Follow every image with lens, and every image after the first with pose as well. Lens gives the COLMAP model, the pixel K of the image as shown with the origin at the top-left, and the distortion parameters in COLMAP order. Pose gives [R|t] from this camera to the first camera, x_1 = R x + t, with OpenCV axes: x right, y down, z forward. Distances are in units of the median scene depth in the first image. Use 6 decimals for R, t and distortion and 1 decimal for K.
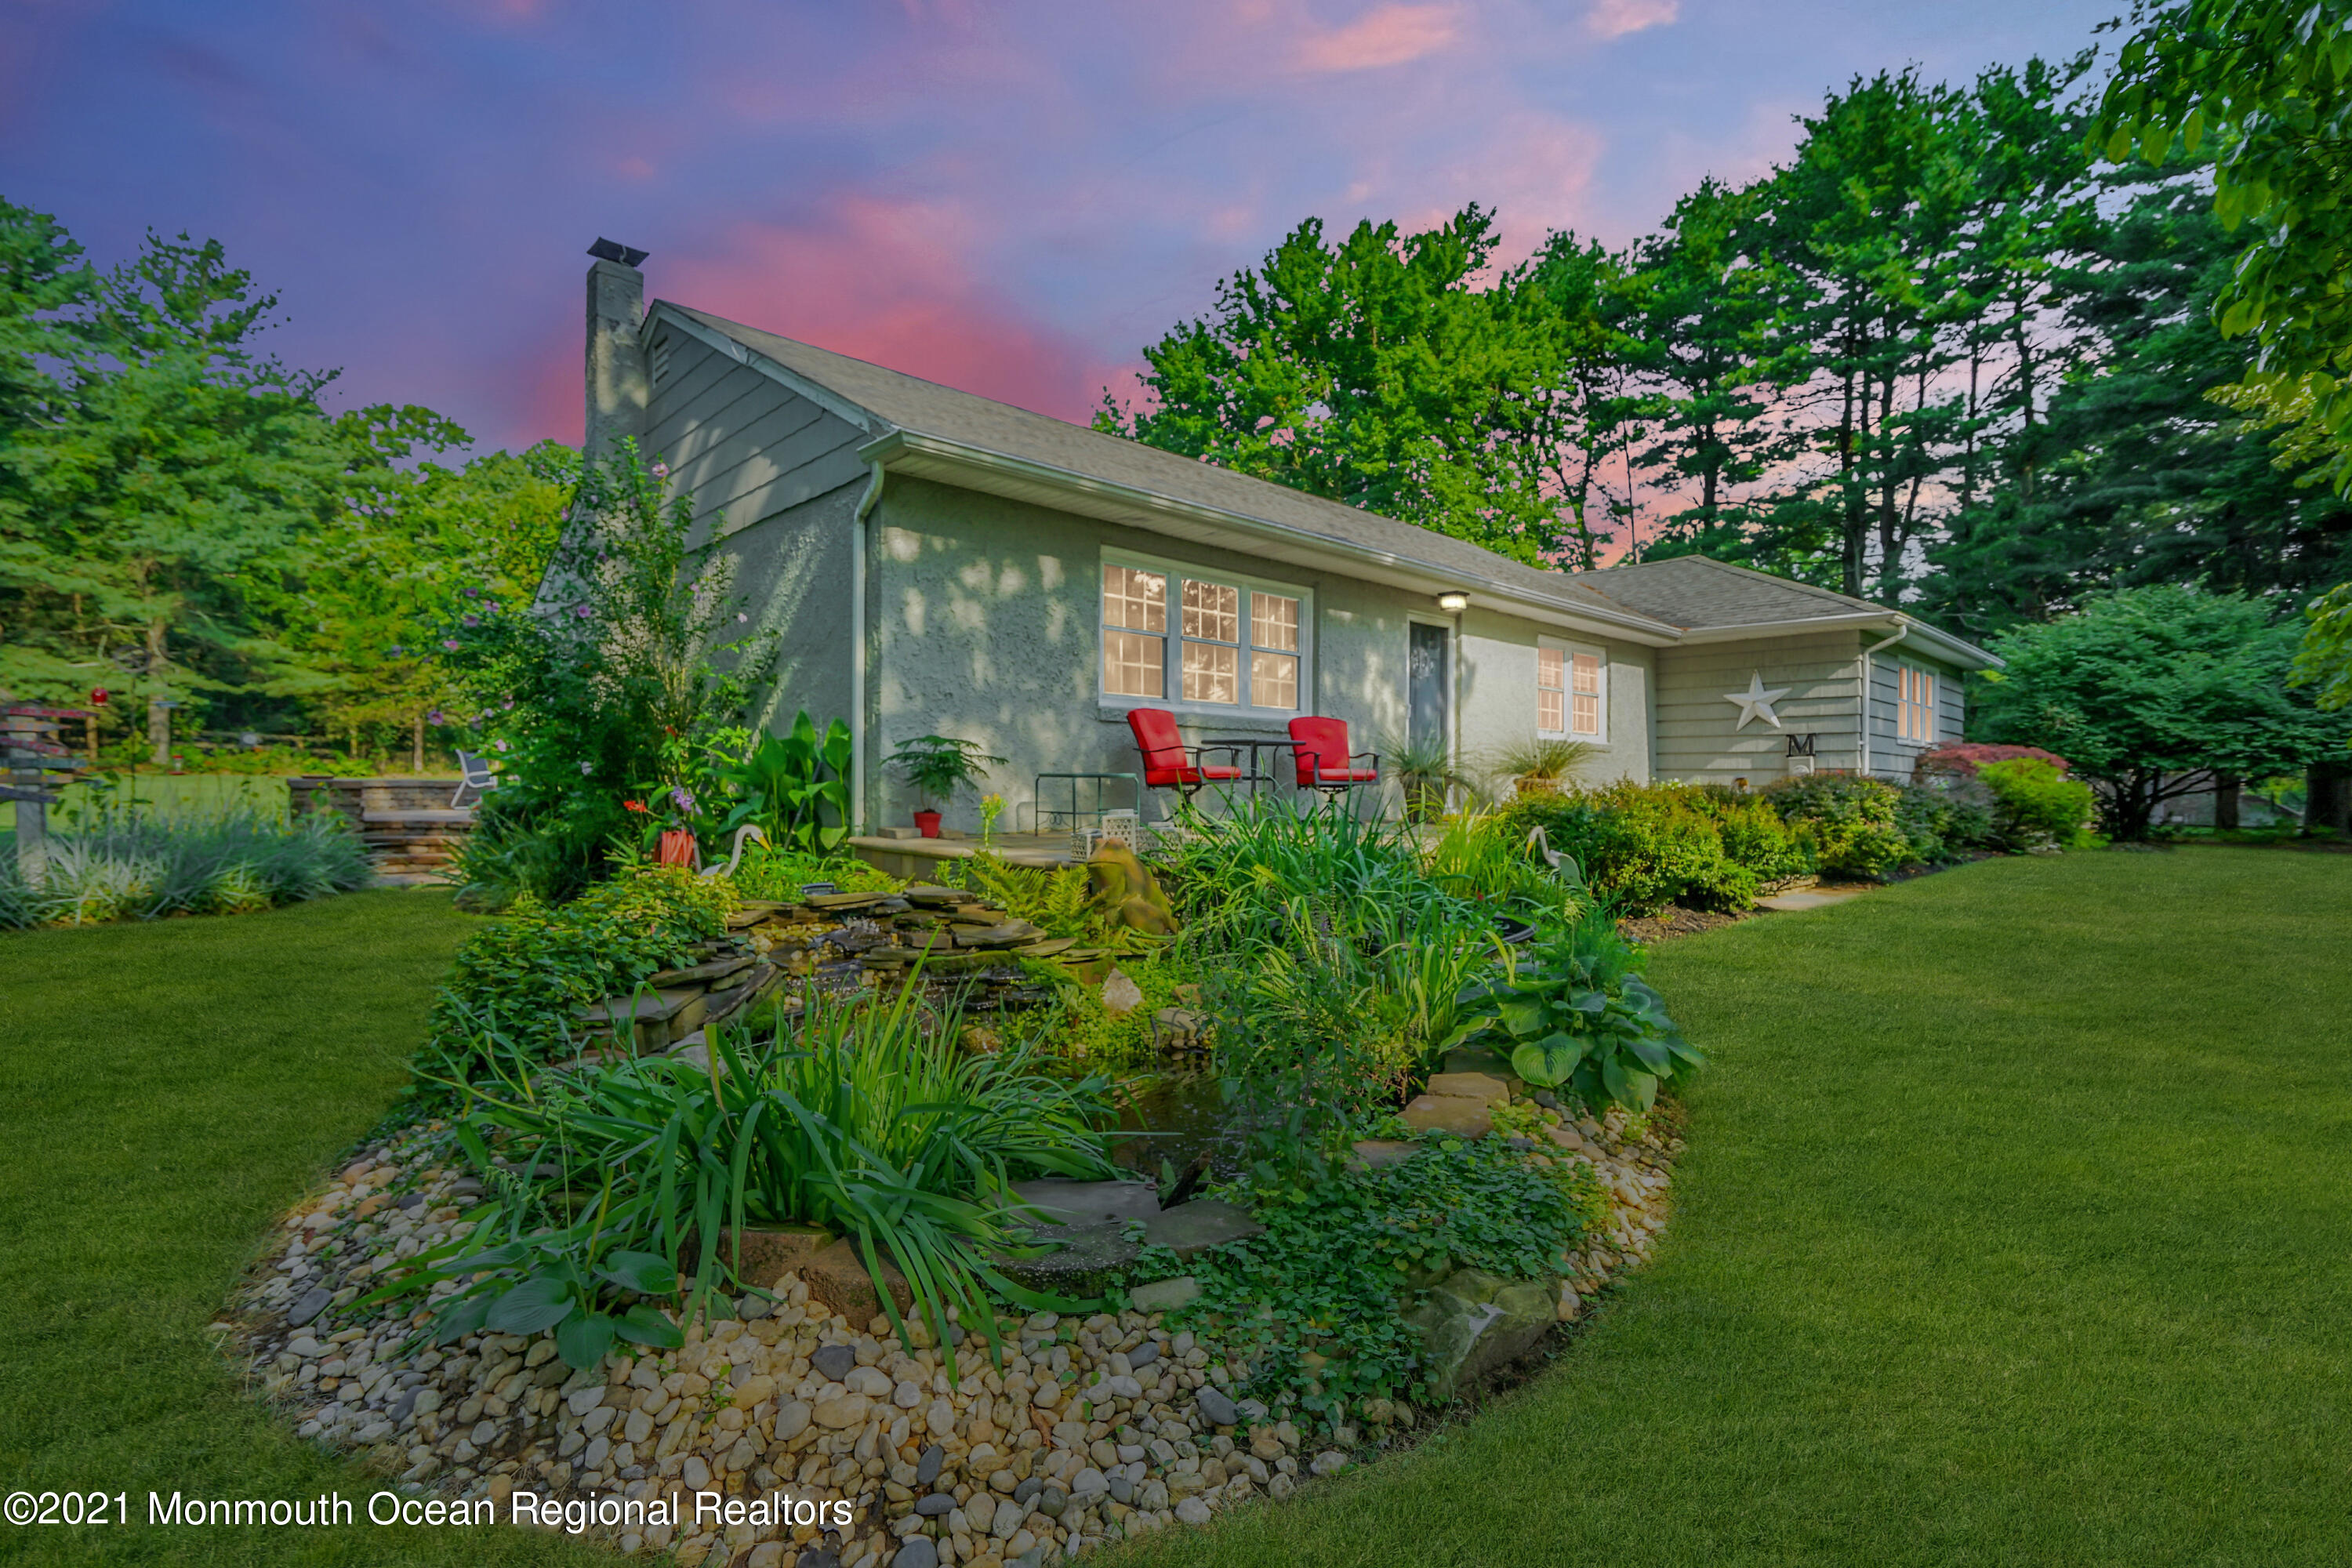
lens RADIAL K [[1068.0, 0, 1182.4], [0, 1068.0, 790.9], [0, 0, 1]] dist [-0.001343, -0.000207]
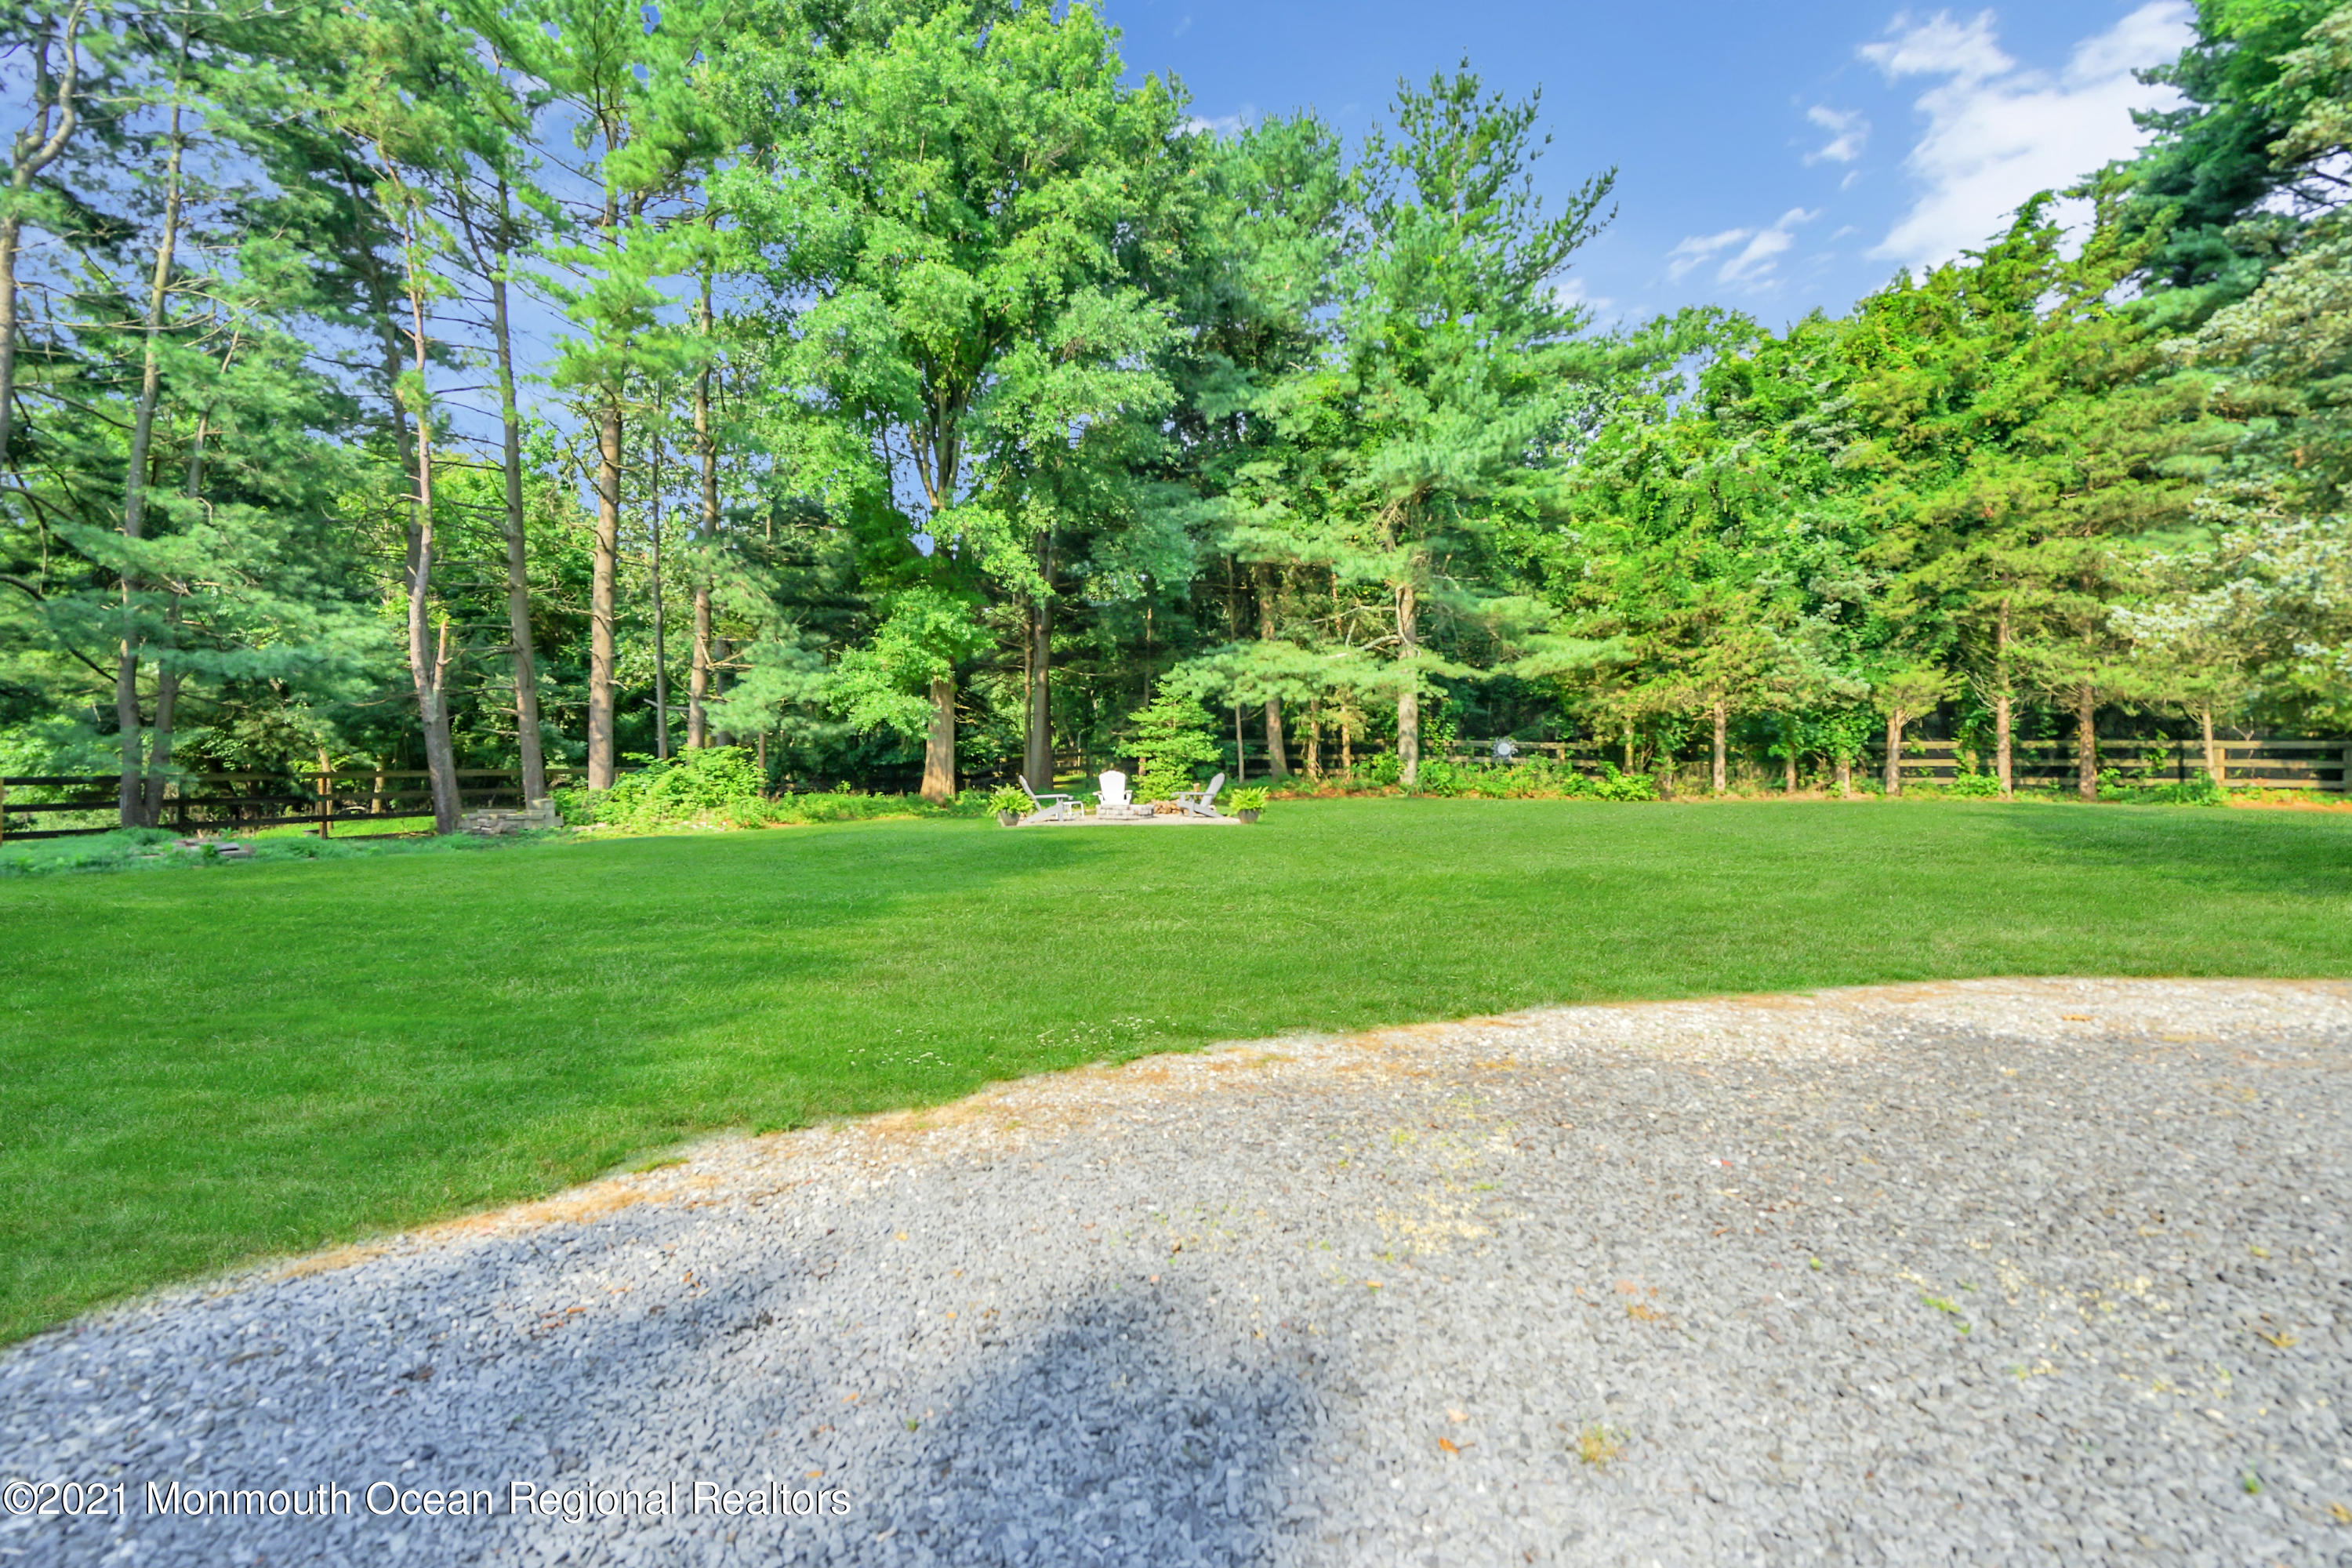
lens RADIAL K [[1068.0, 0, 1182.4], [0, 1068.0, 790.9], [0, 0, 1]] dist [-0.001343, -0.000207]
pose [[0.500431, -0.009023, -0.865730, -0.369072], [-0.008420, 0.999848, -0.015288, -0.007886], [0.865736, 0.014940, 0.500279, 0.463698]]
